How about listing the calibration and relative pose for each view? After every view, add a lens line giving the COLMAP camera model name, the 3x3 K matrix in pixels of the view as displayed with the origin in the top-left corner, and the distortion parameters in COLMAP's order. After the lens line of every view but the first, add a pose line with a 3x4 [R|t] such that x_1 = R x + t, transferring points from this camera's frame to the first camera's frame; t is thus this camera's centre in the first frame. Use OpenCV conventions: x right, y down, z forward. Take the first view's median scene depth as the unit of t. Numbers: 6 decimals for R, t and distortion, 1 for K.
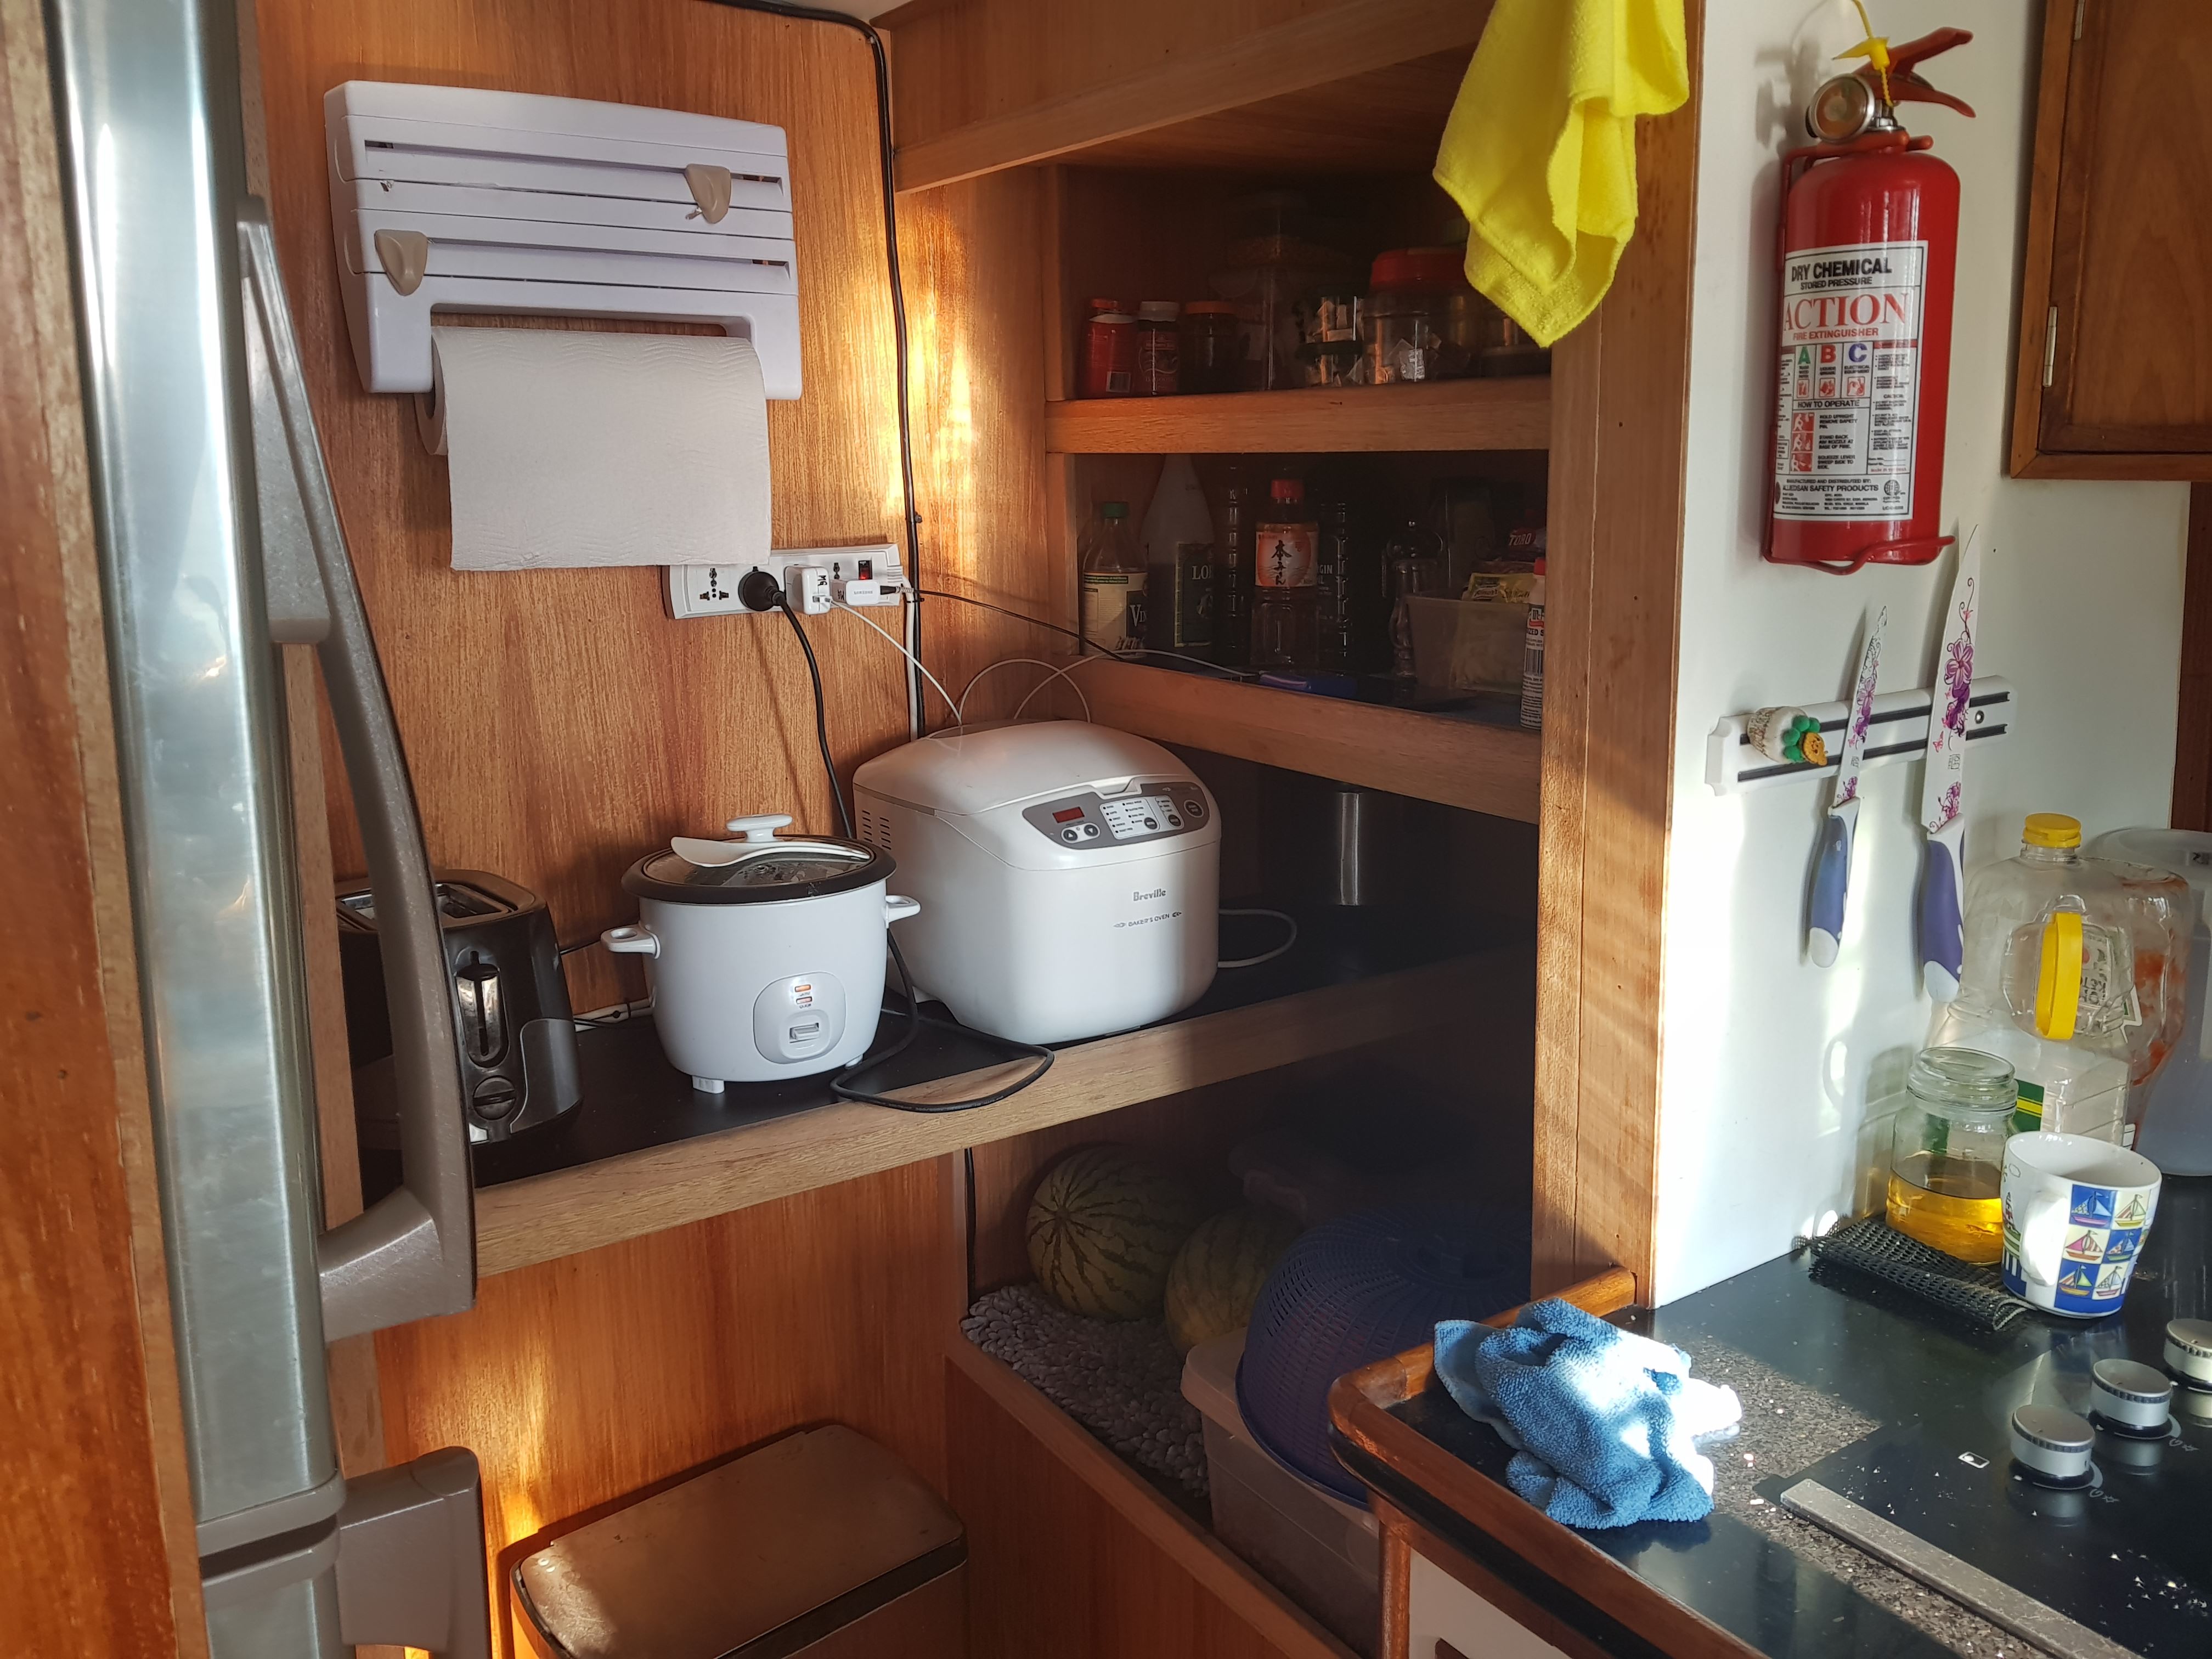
lens RADIAL K [[1717.7, 0, 1106.0], [0, 1717.7, 829.5], [0, 0, 1]] dist [-0.005503, -0.006502]
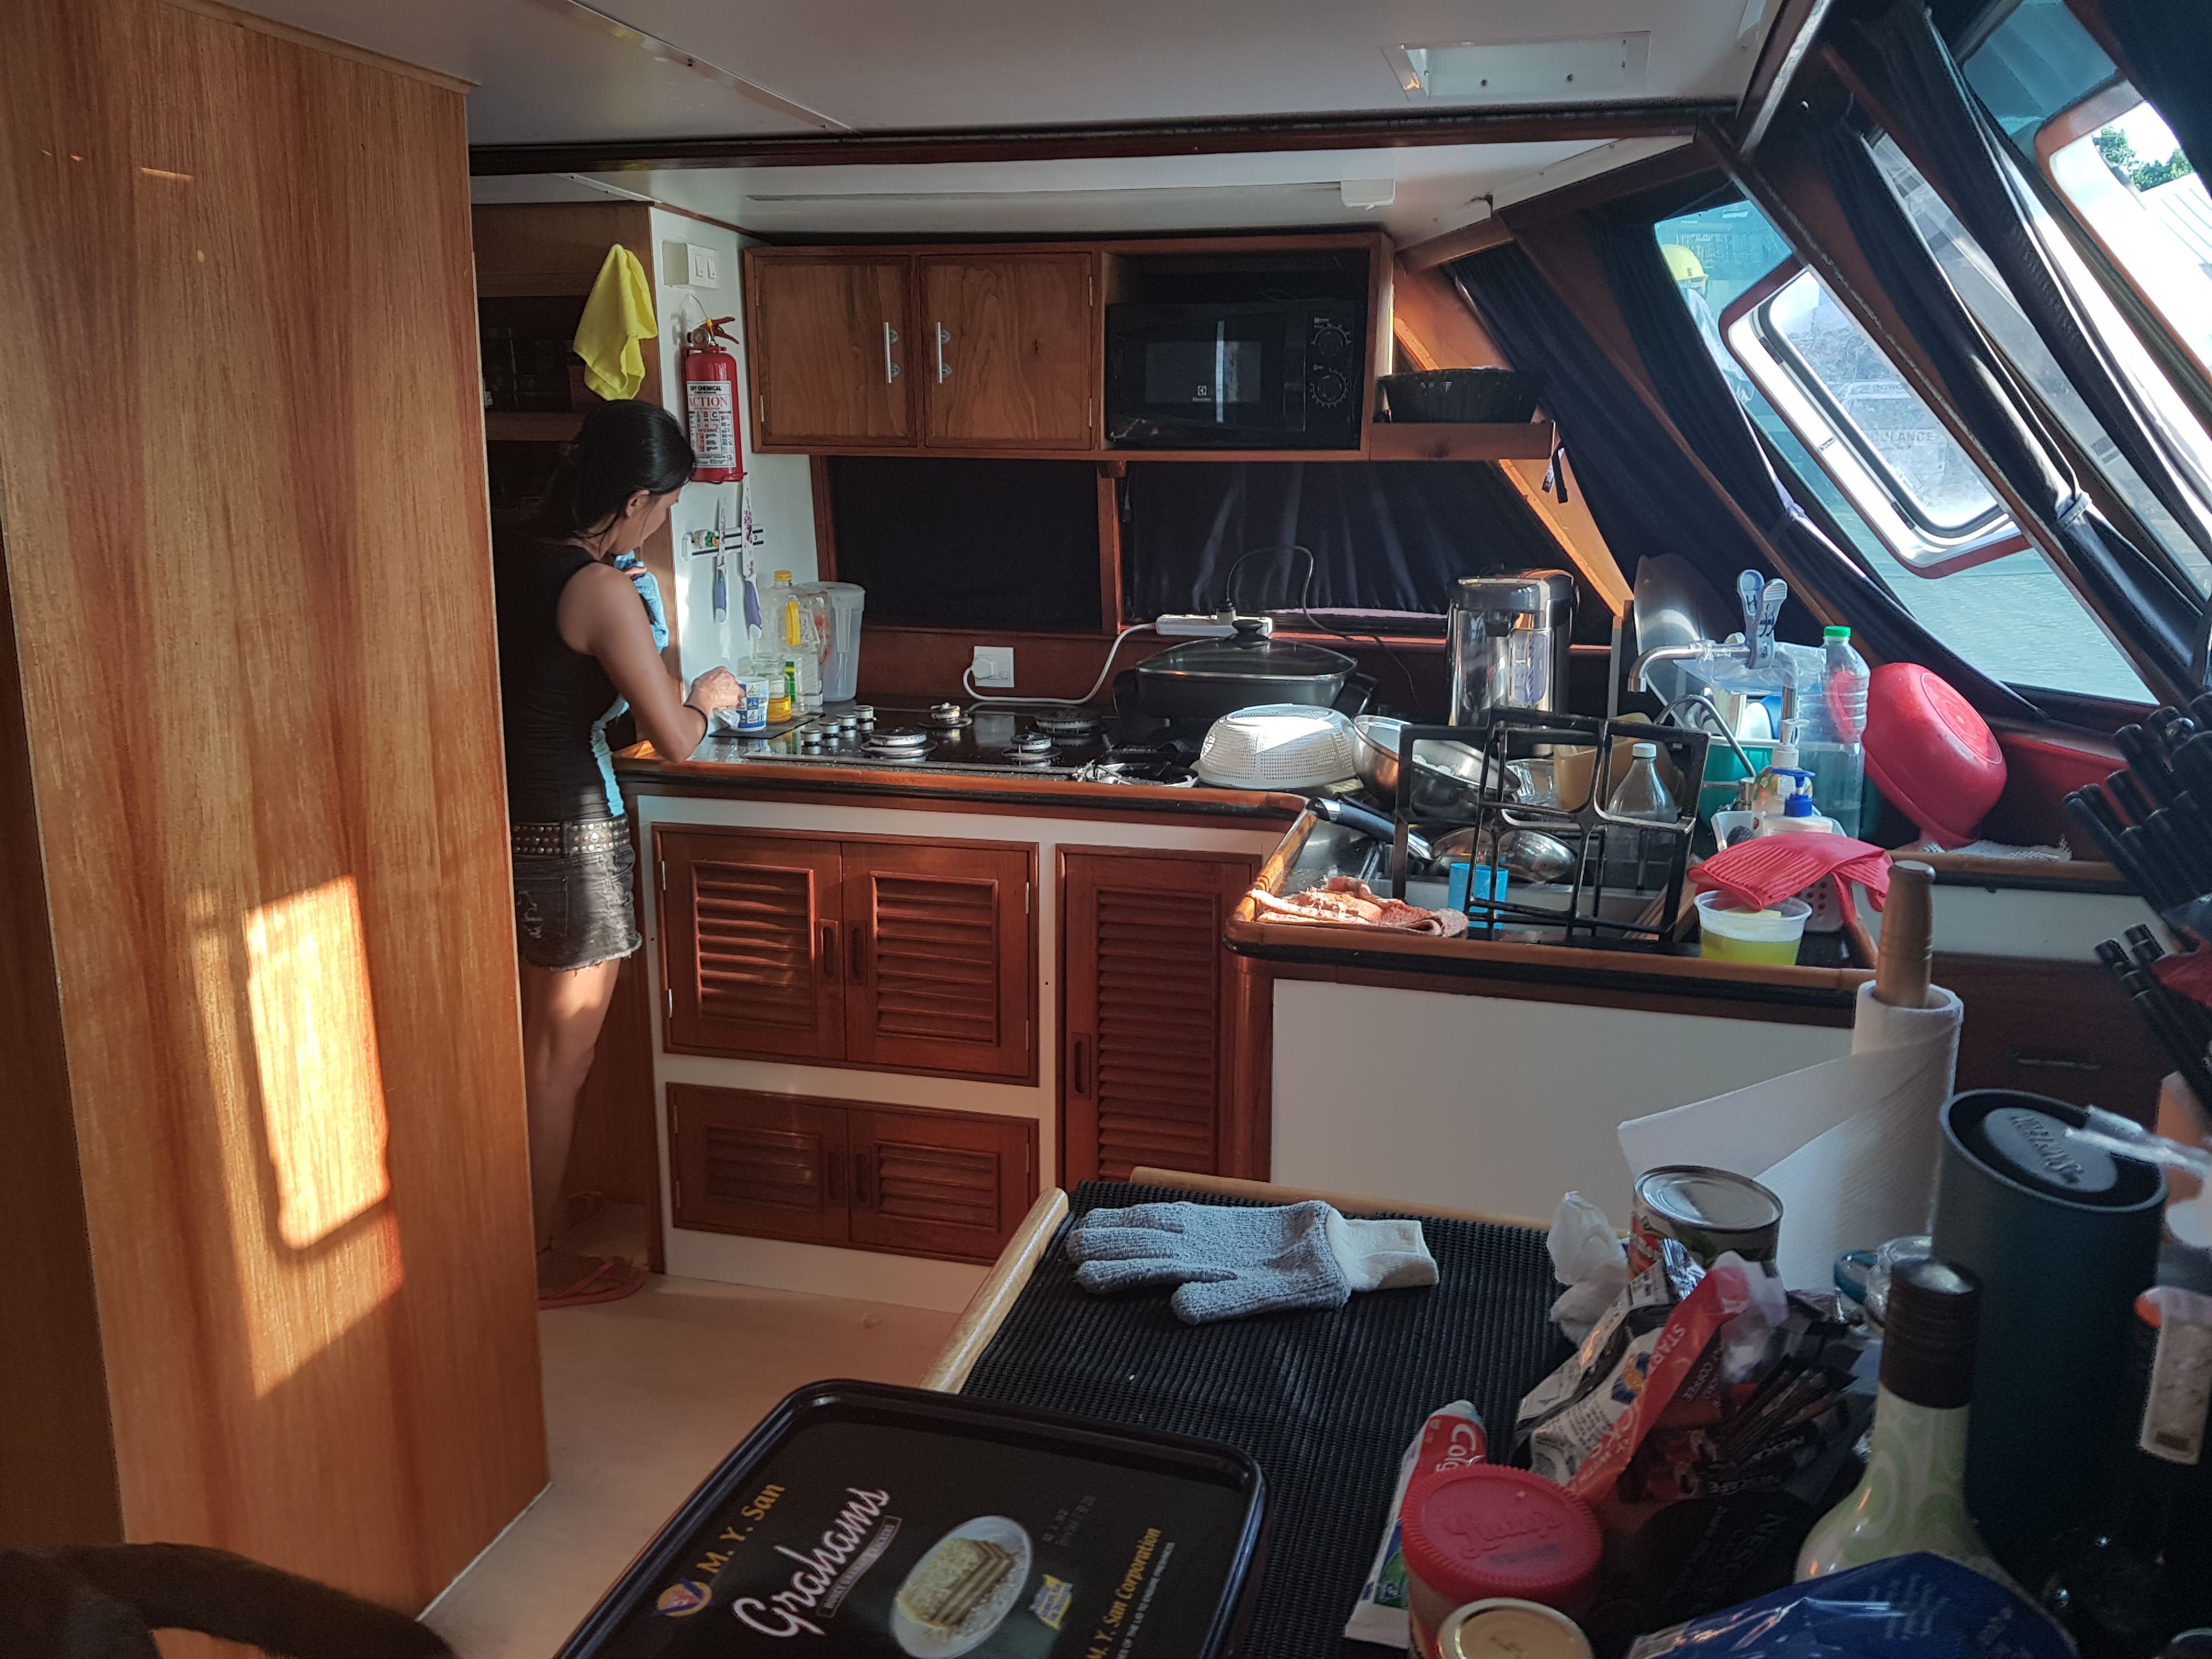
lens RADIAL K [[1801.8, 0, 1106.0], [0, 1801.8, 829.5], [0, 0, 1]] dist [0.000674, 0.001729]
pose [[0.749347, -0.131590, 0.648971, -1.241357], [0.125098, 0.990540, 0.056403, 0.372840], [-0.650254, 0.038920, 0.758719, -1.907136]]
